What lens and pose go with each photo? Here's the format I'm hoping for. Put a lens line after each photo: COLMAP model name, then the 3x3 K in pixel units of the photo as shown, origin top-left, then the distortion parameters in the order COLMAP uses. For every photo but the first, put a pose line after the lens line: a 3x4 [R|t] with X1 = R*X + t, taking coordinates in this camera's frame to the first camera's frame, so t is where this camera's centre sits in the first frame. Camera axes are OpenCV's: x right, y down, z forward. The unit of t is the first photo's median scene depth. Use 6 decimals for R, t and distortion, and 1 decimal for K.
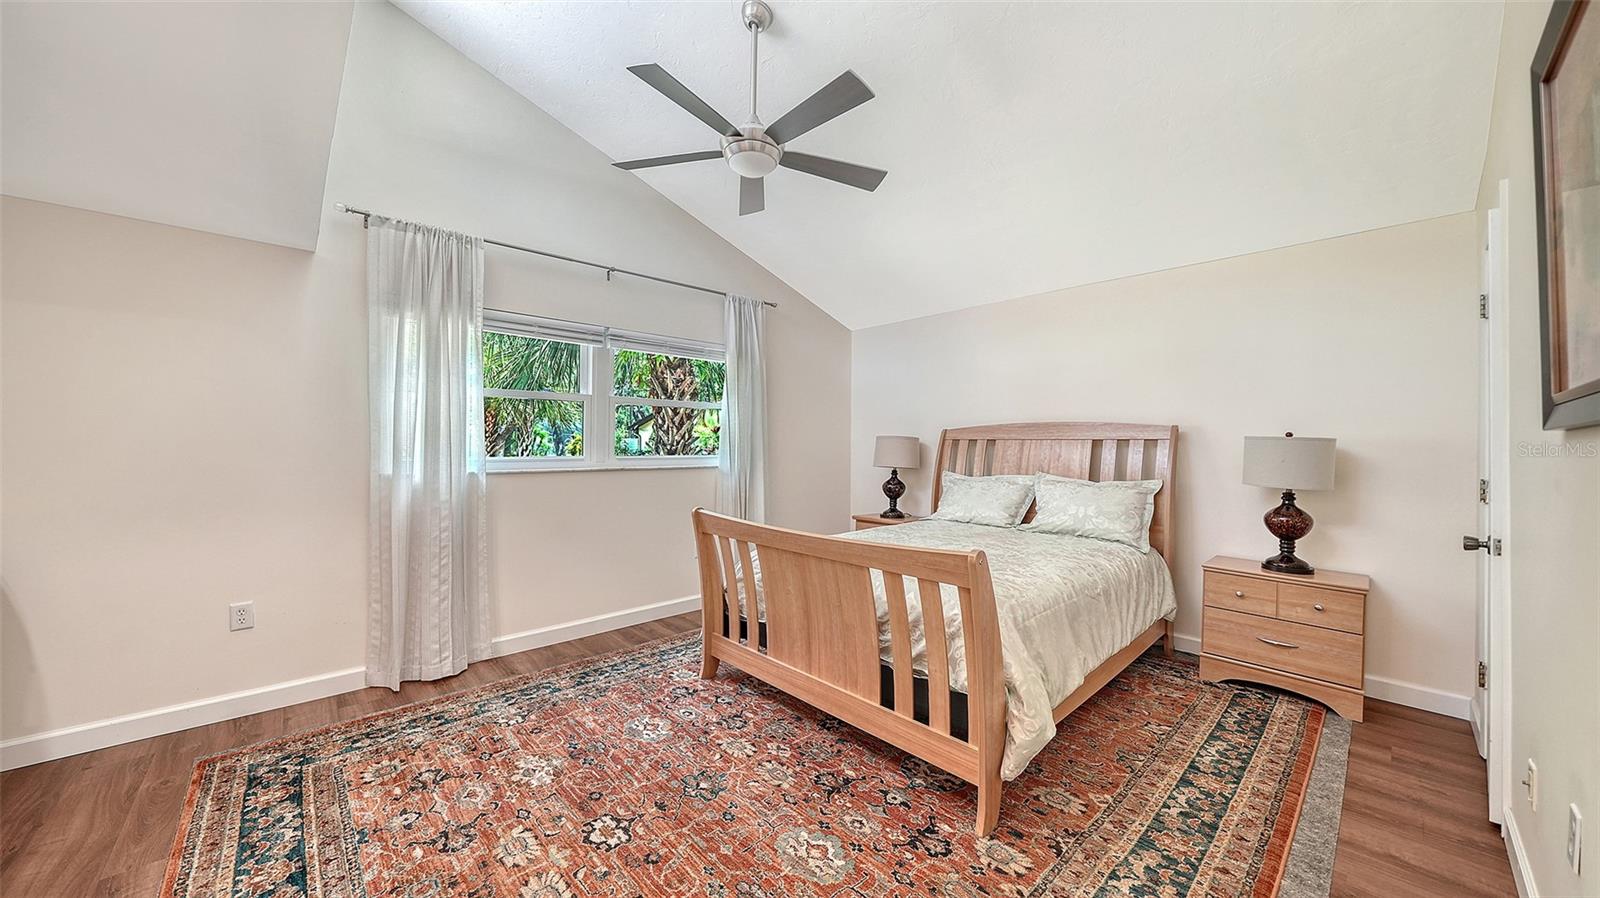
lens RADIAL K [[563.8, 0, 795.8], [0, 563.8, 441.6], [0, 0, 1]] dist [-0.002744, -0.000982]
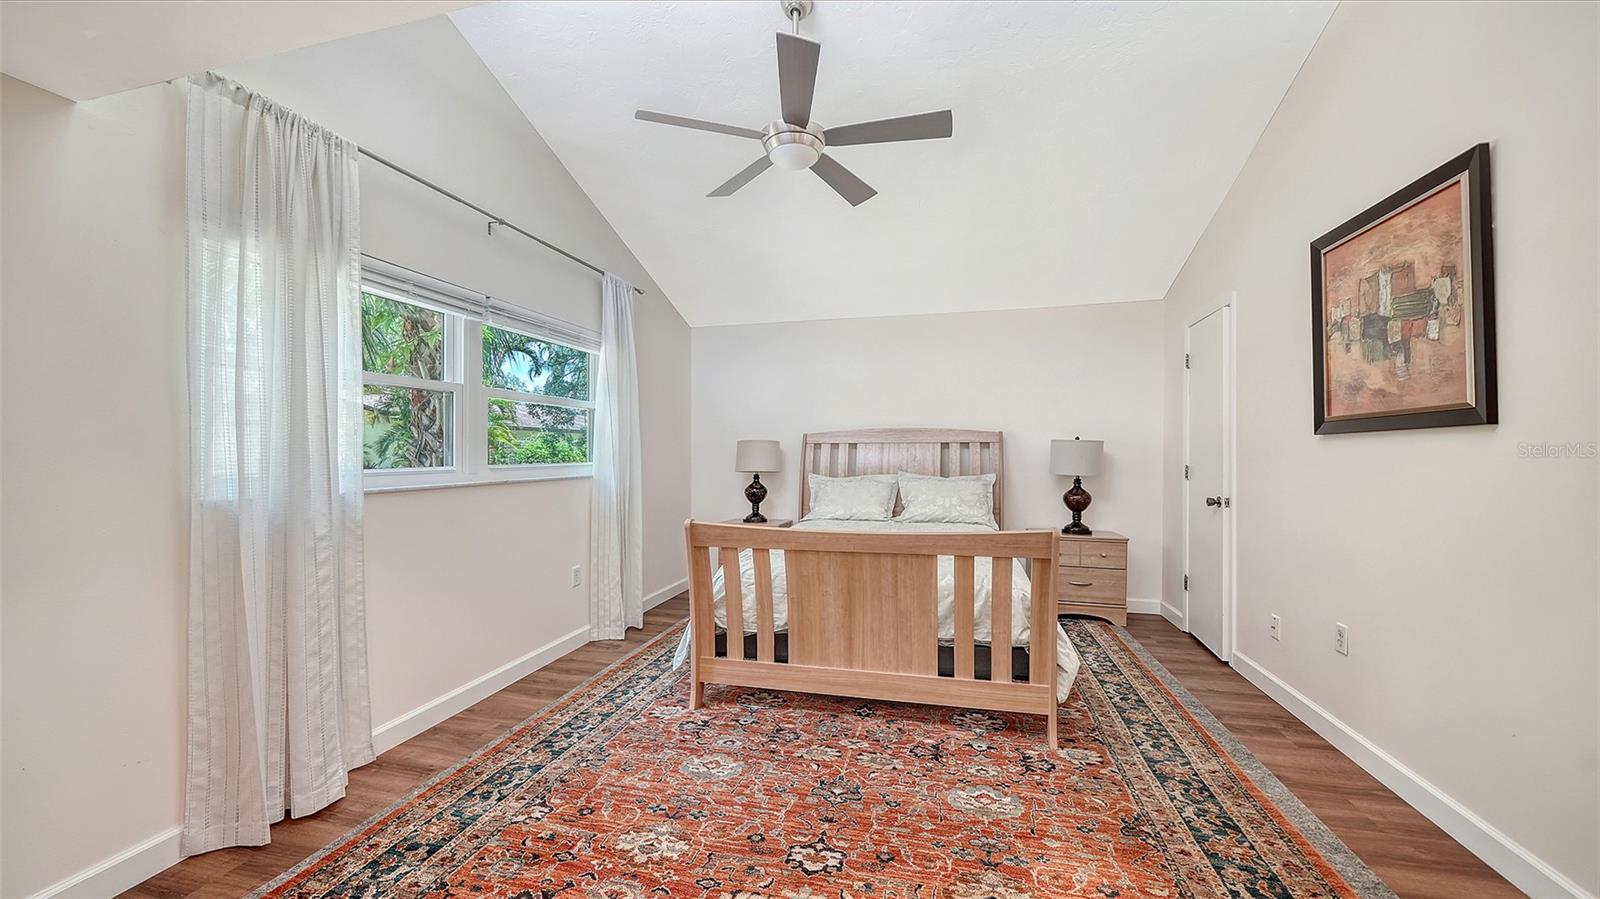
lens RADIAL K [[600.7, 0, 807.9], [0, 600.7, 453.5], [0, 0, 1]] dist [-0.006623, 0.000248]
pose [[0.832279, -0.011998, 0.554226, -0.555577], [0.006525, 0.999909, 0.011849, 0.003616], [-0.554318, -0.006245, 0.832282, 0.111549]]
